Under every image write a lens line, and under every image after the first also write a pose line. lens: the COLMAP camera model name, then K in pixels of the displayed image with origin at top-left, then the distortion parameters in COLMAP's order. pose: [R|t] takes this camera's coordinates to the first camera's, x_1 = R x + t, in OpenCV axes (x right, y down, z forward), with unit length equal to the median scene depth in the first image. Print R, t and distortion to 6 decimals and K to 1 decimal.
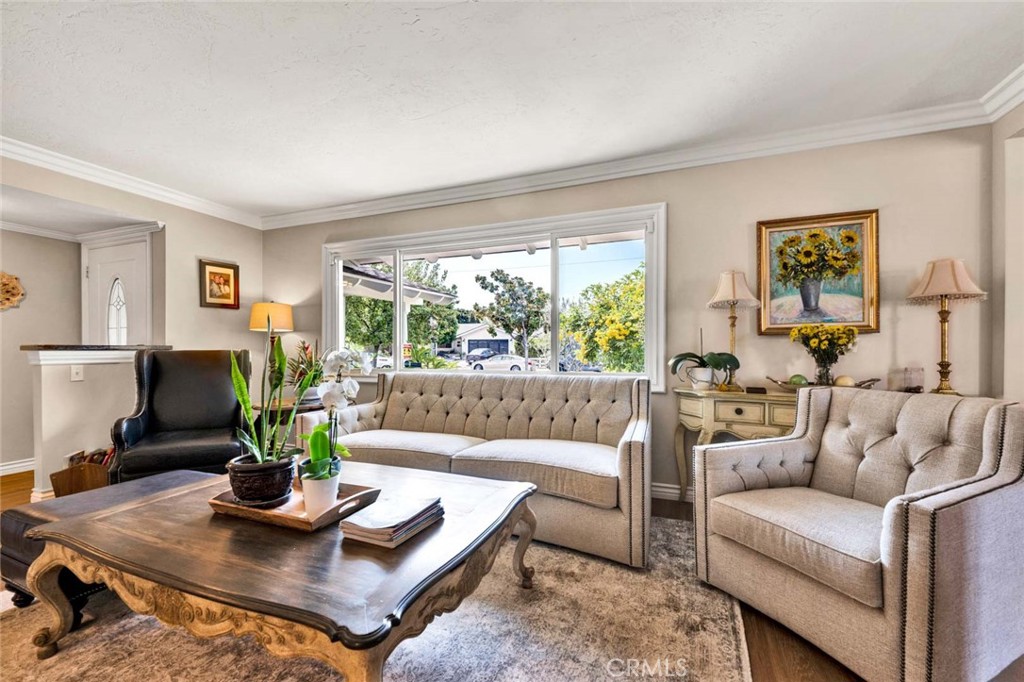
lens RADIAL K [[417.9, 0, 512.3], [0, 417.9, 346.7], [0, 0, 1]] dist [-0.001813, -0.000744]
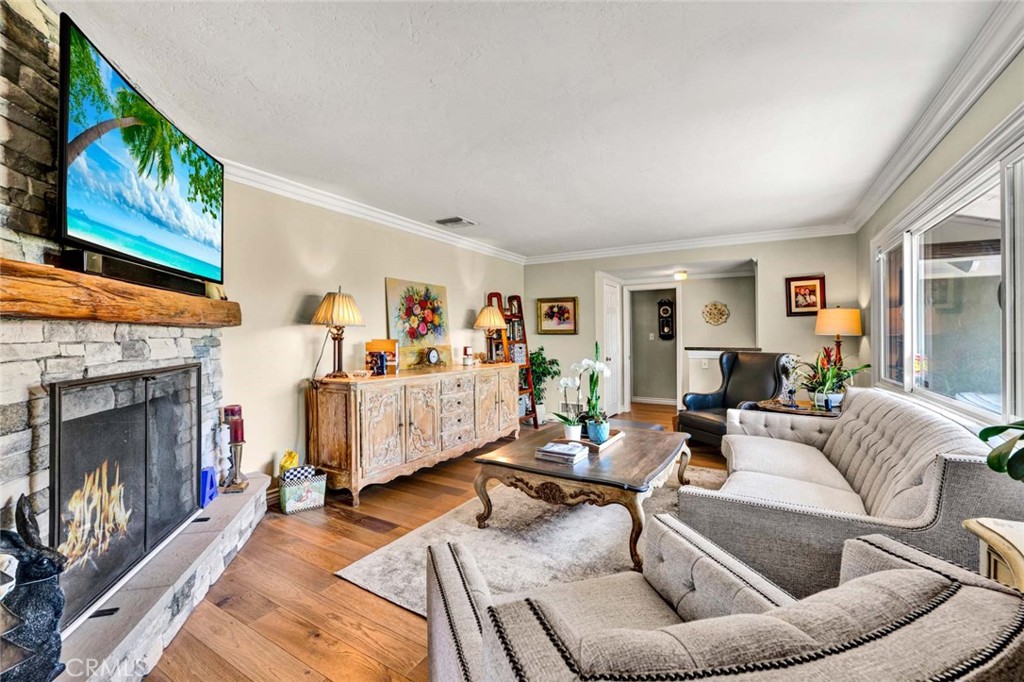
lens RADIAL K [[417.9, 0, 510.1], [0, 417.9, 330.4], [0, 0, 1]] dist [-0.001813, -0.000744]
pose [[-0.169172, -0.011397, -0.985521, 0.589302], [0.005084, 0.999910, -0.012436, -0.043511], [0.985573, -0.007115, -0.169099, 0.399534]]
